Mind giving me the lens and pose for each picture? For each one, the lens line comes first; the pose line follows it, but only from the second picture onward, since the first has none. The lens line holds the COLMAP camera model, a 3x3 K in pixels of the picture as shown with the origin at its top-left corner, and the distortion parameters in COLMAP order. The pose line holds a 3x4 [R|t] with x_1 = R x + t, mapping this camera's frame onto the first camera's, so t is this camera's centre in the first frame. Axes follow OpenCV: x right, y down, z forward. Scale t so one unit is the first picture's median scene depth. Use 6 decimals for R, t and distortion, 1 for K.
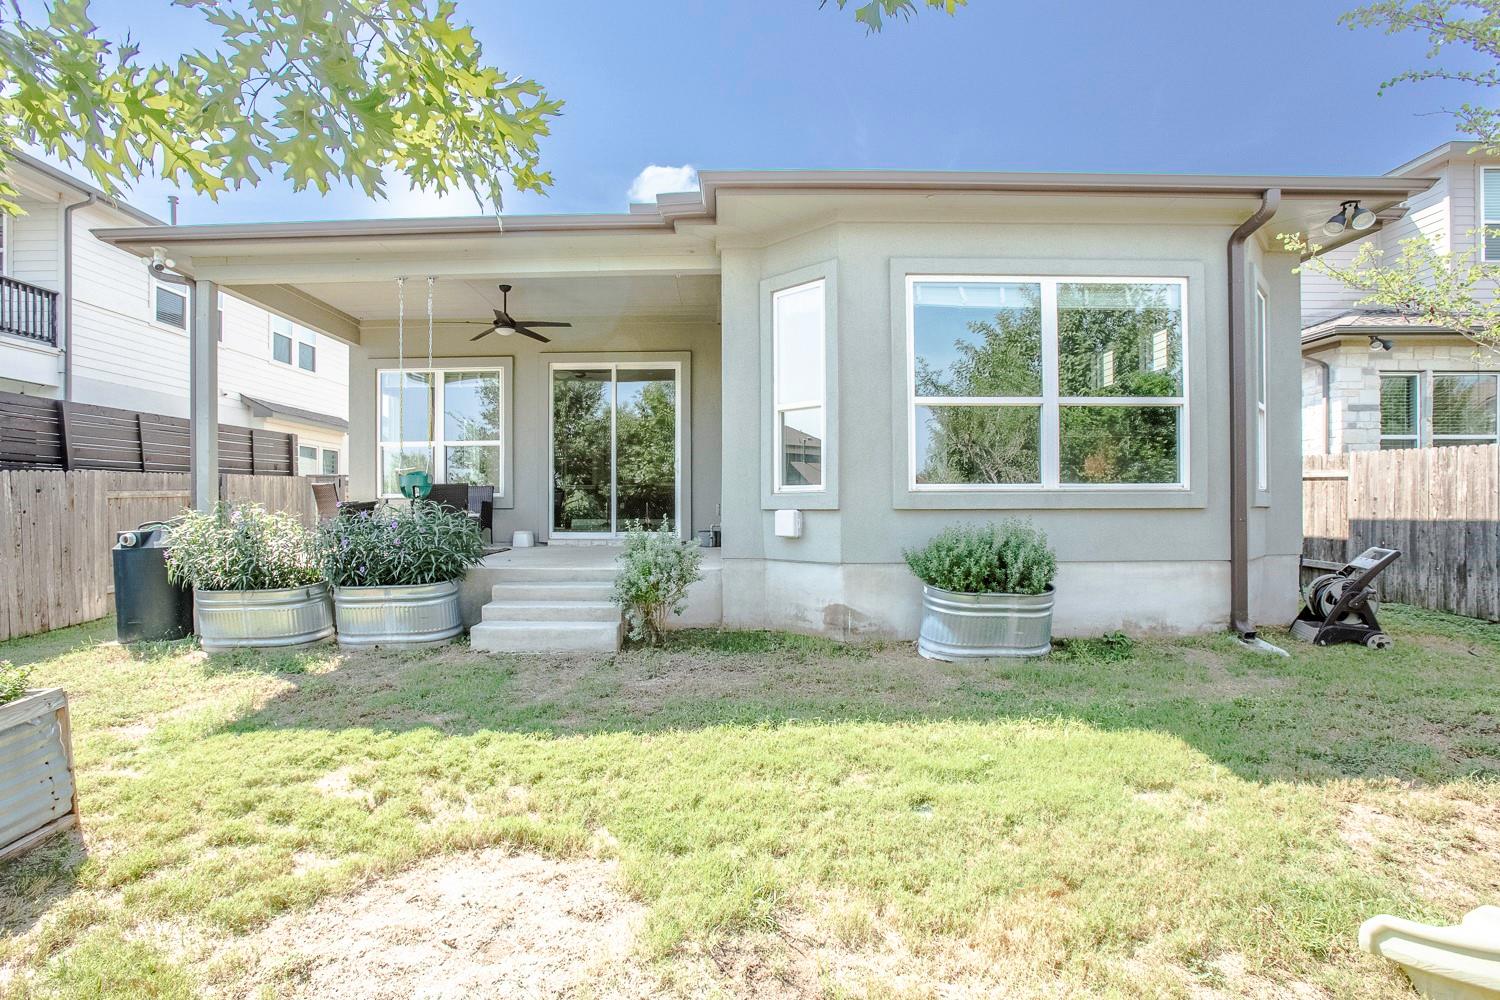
lens RADIAL K [[747.2, 0, 750.0], [0, 747.2, 500.0], [0, 0, 1]] dist [0.001494, 0.000210]
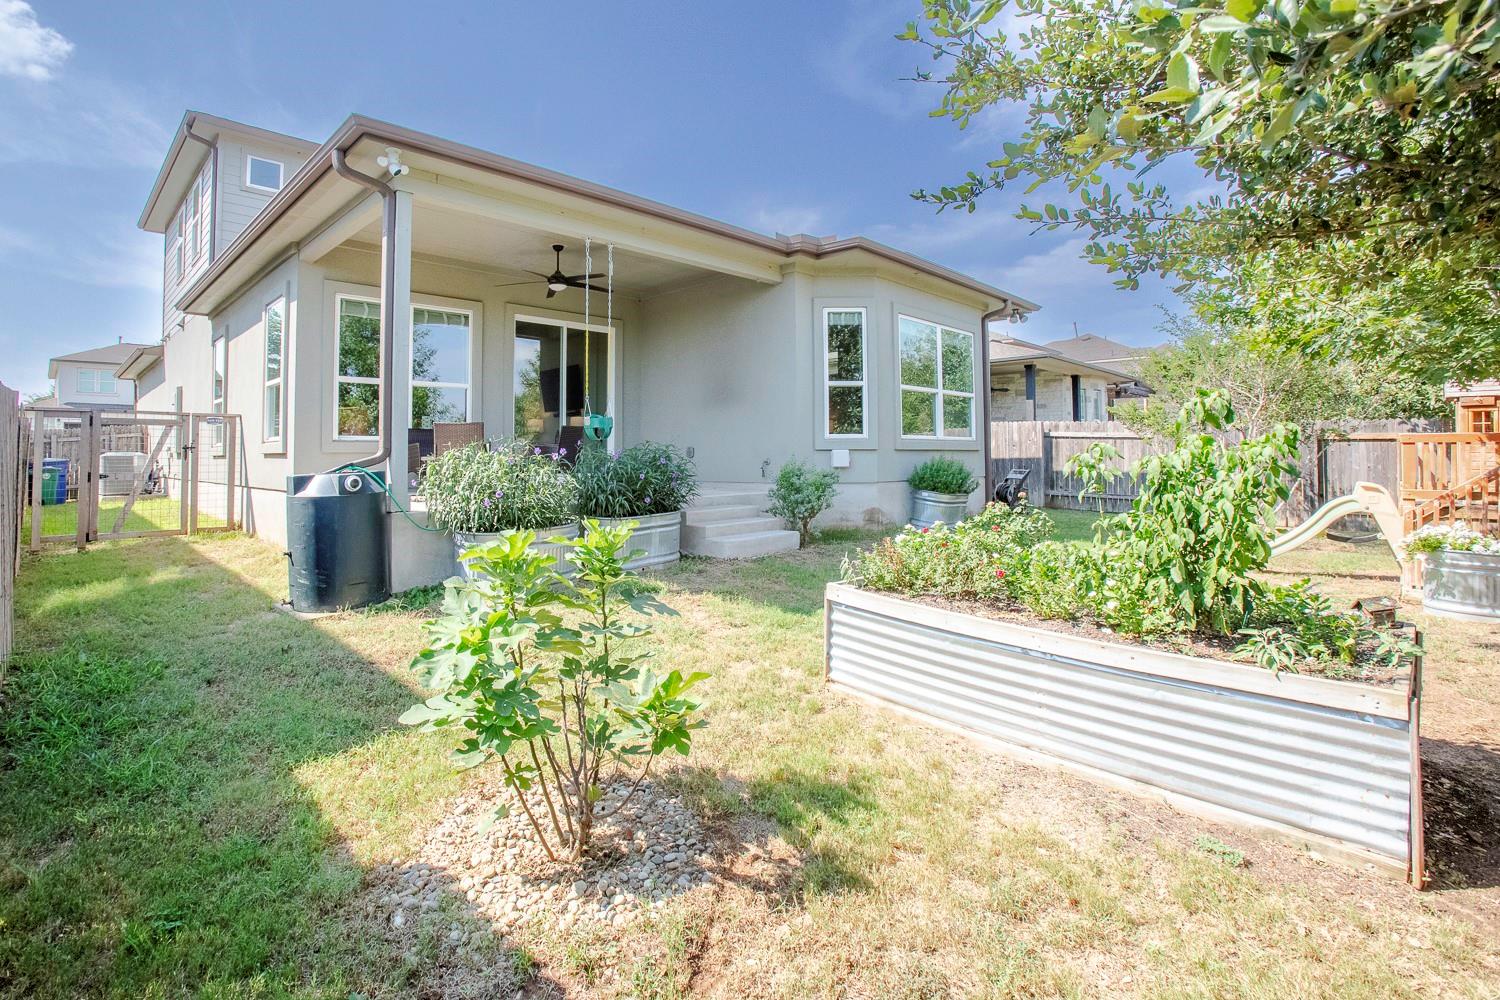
lens RADIAL K [[680.0, 0, 749.3], [0, 680.0, 427.6], [0, 0, 1]] dist [-0.000211, 0.000013]
pose [[0.707208, 0.021762, 0.706670, -1.102641], [-0.003130, 0.999613, -0.027650, 0.007085], [-0.706998, 0.017342, 0.707002, 0.140613]]
